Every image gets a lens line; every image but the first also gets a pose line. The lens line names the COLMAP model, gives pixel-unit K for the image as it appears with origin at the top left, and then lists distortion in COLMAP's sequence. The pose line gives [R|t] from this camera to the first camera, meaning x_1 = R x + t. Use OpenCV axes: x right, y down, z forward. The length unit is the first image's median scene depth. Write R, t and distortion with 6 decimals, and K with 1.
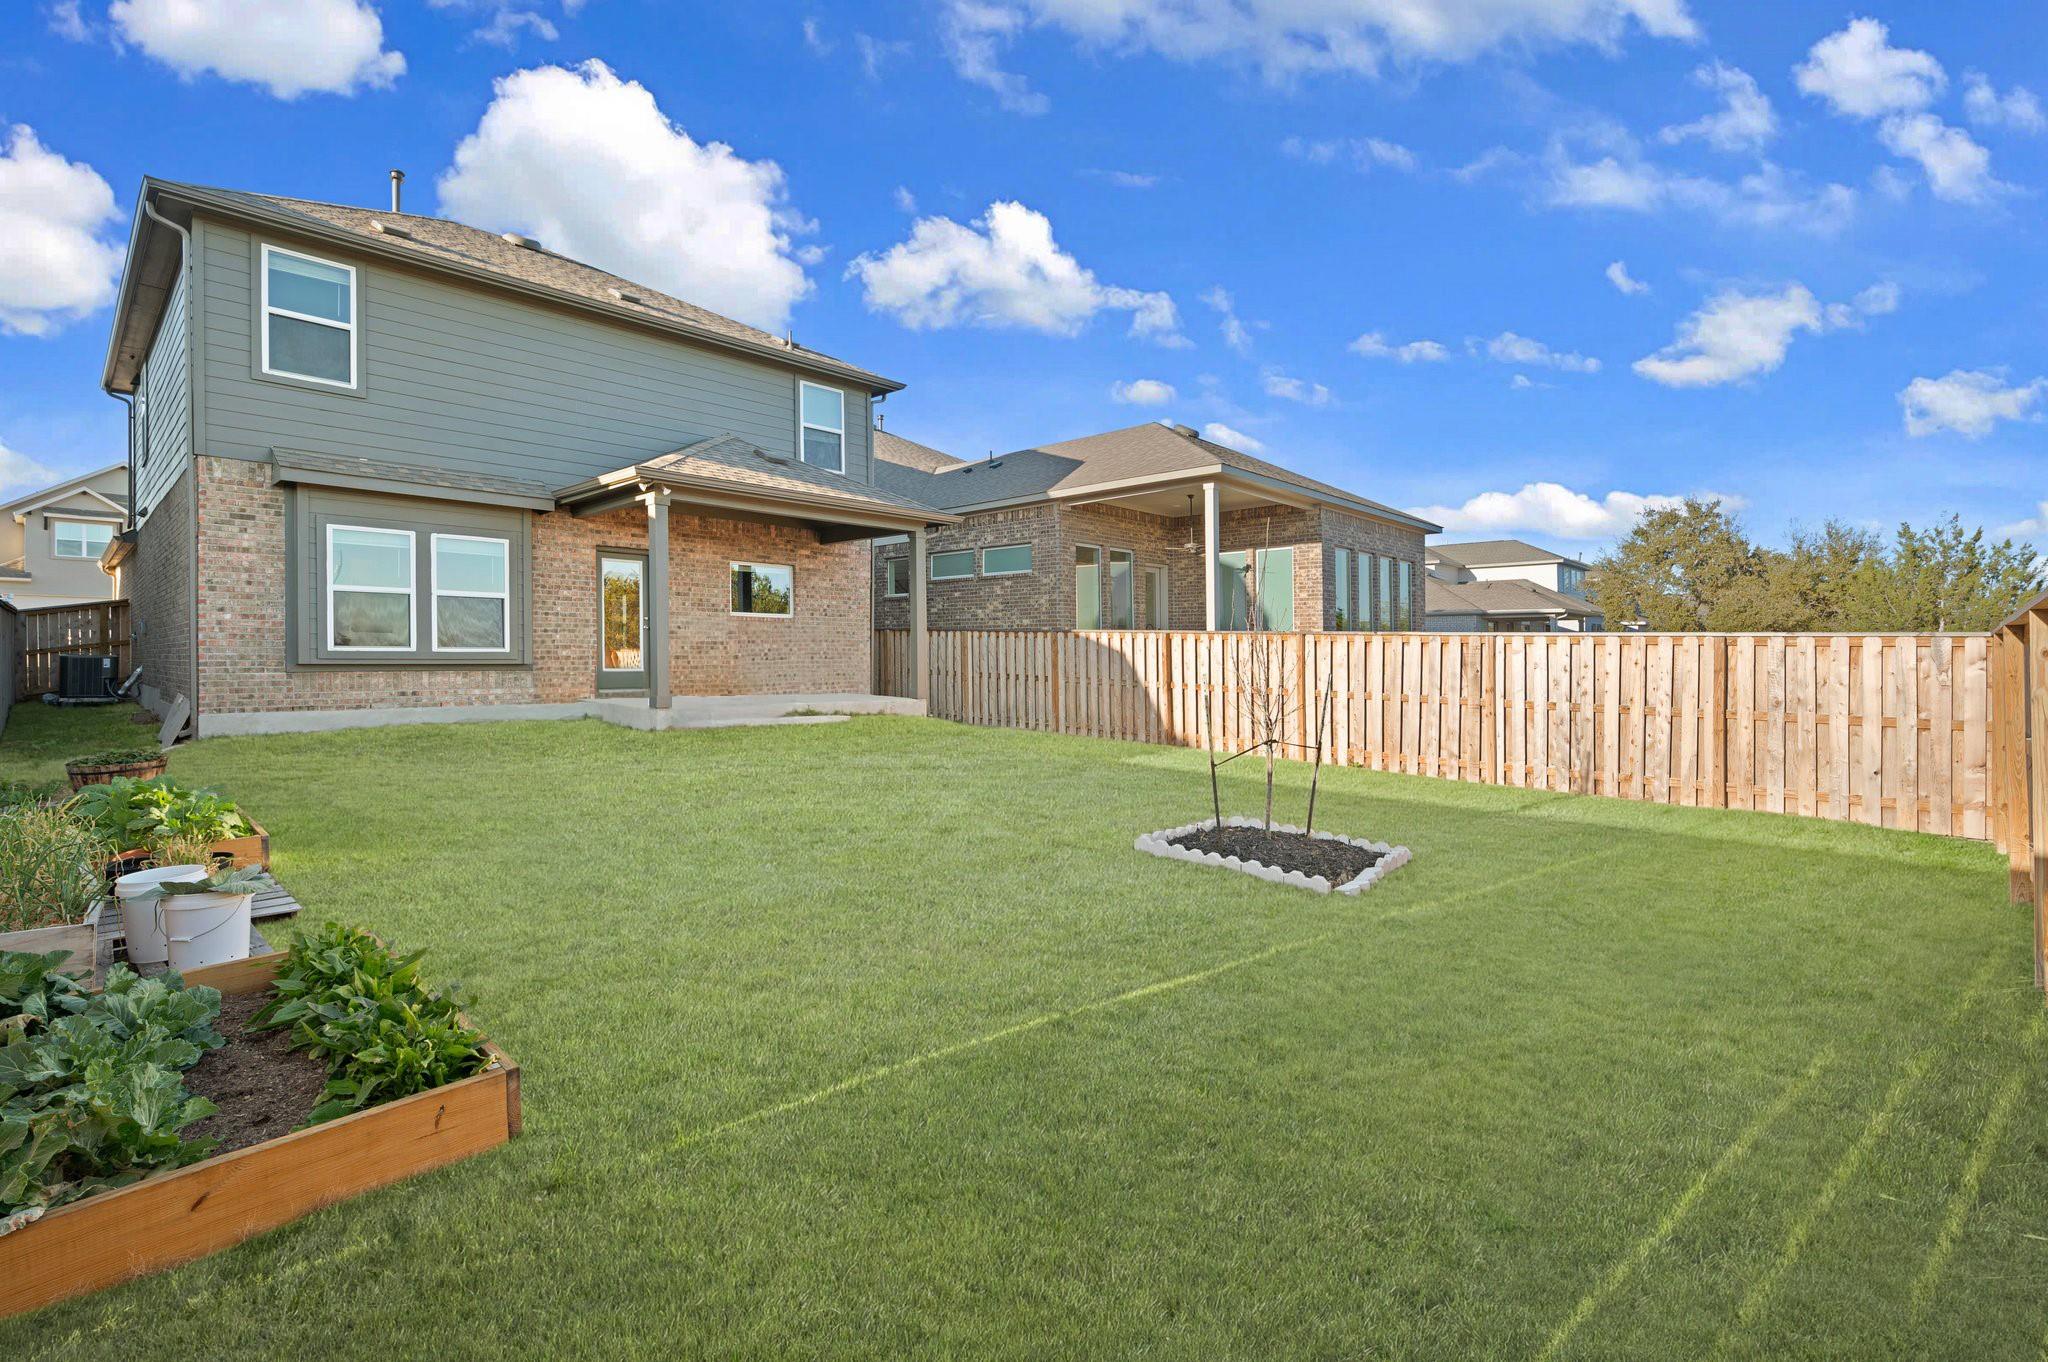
lens RADIAL K [[918.9, 0, 1061.3], [0, 918.9, 682.6], [0, 0, 1]] dist [-0.001849, -0.000598]
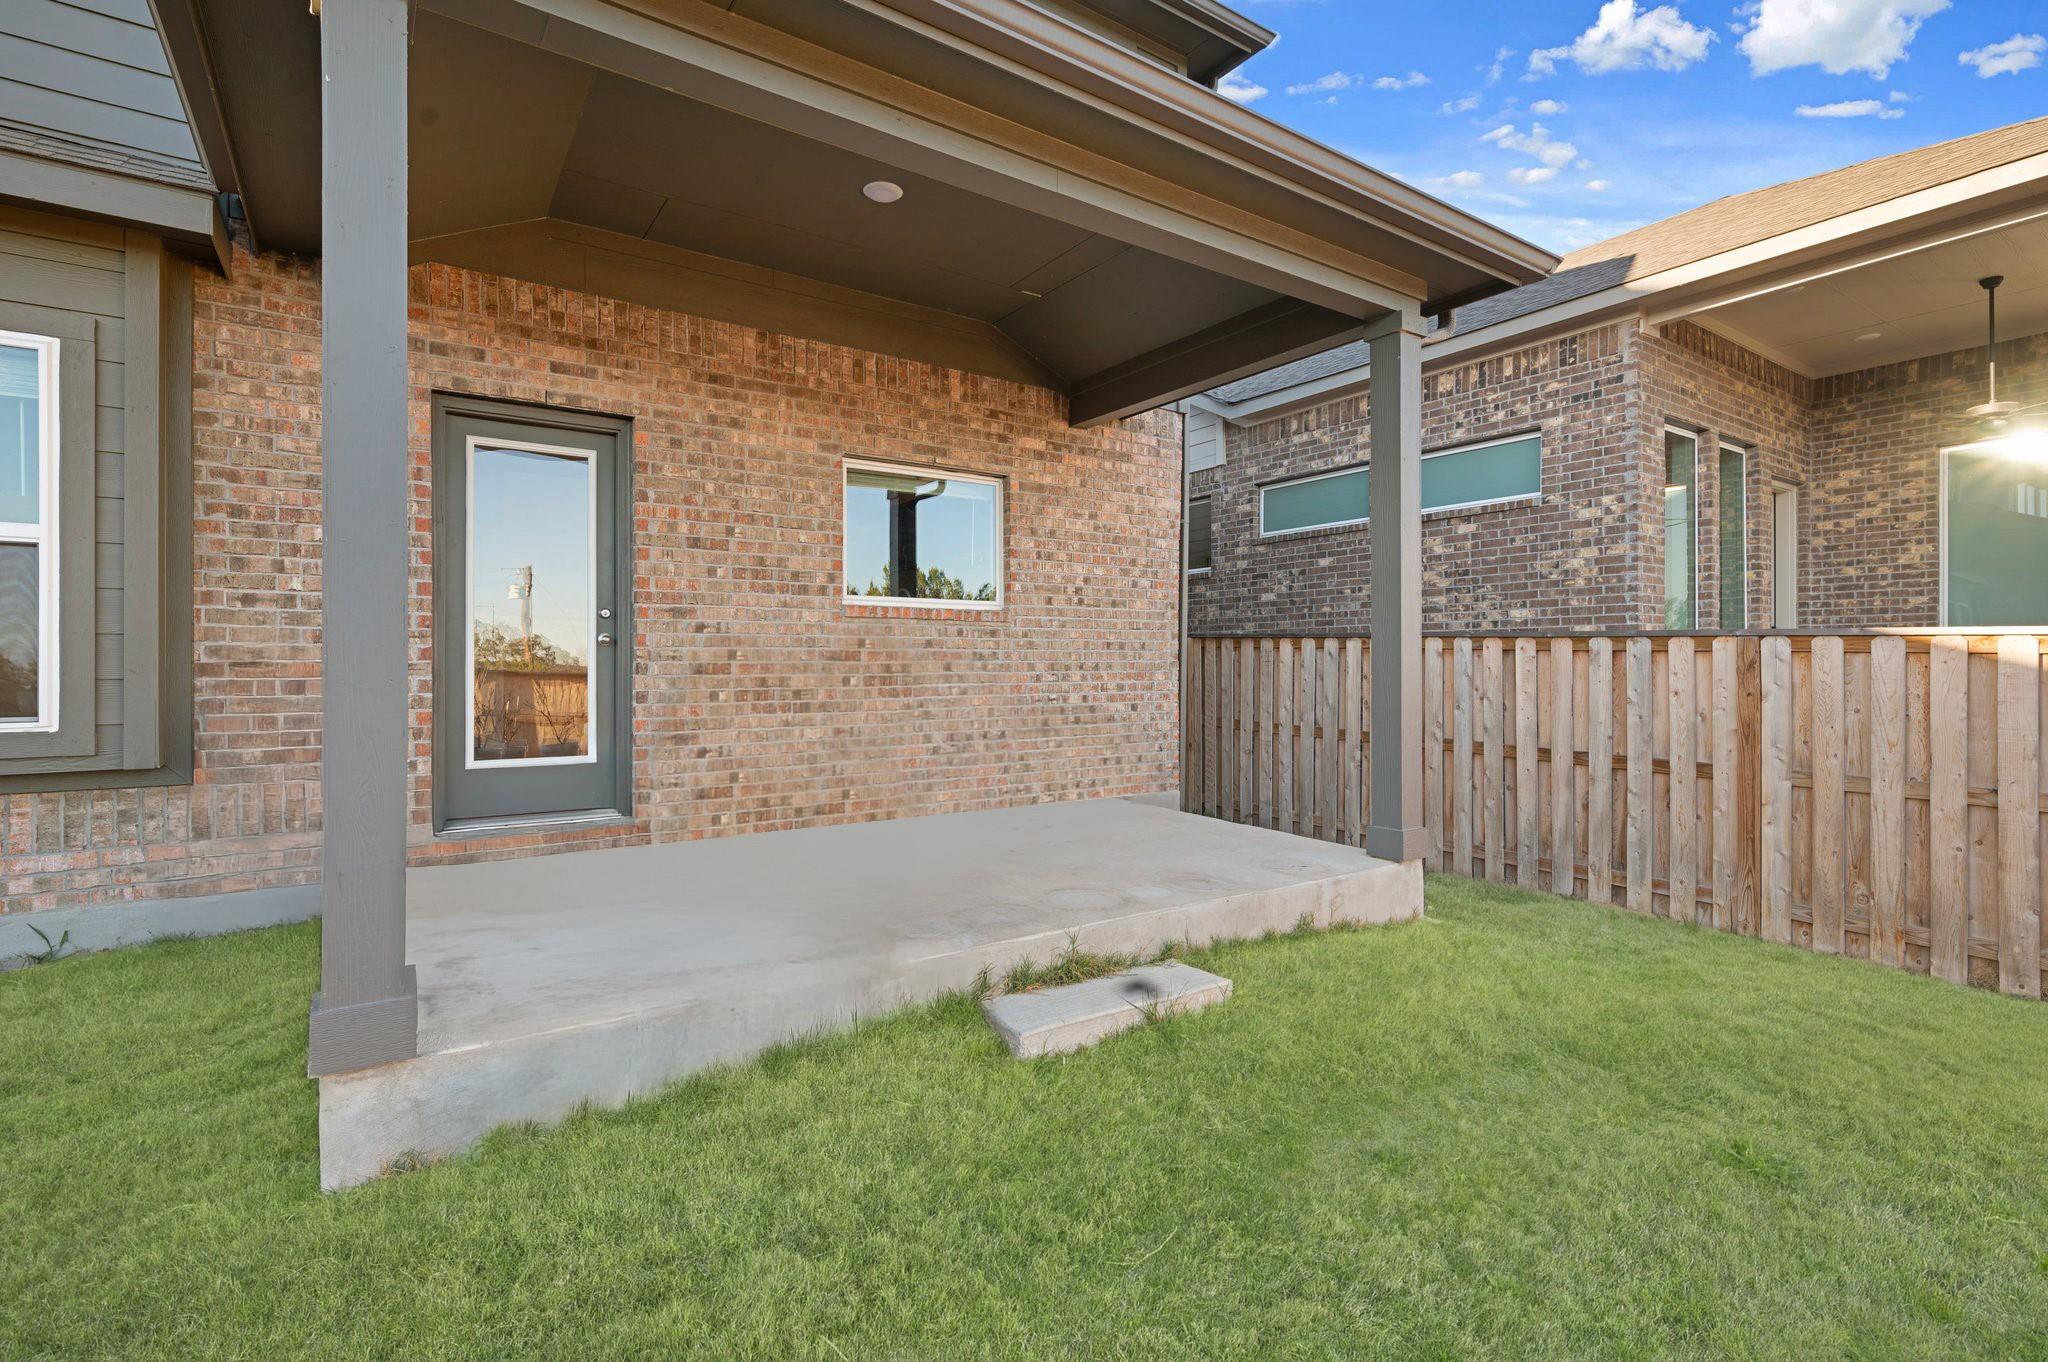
lens RADIAL K [[918.9, 0, 1017.7], [0, 918.9, 674.9], [0, 0, 1]] dist [-0.001849, -0.000598]
pose [[0.968391, -0.004039, -0.249403, -0.182053], [-0.000456, 0.999839, -0.017960, -0.034471], [0.249435, 0.017506, 0.968233, 0.600238]]
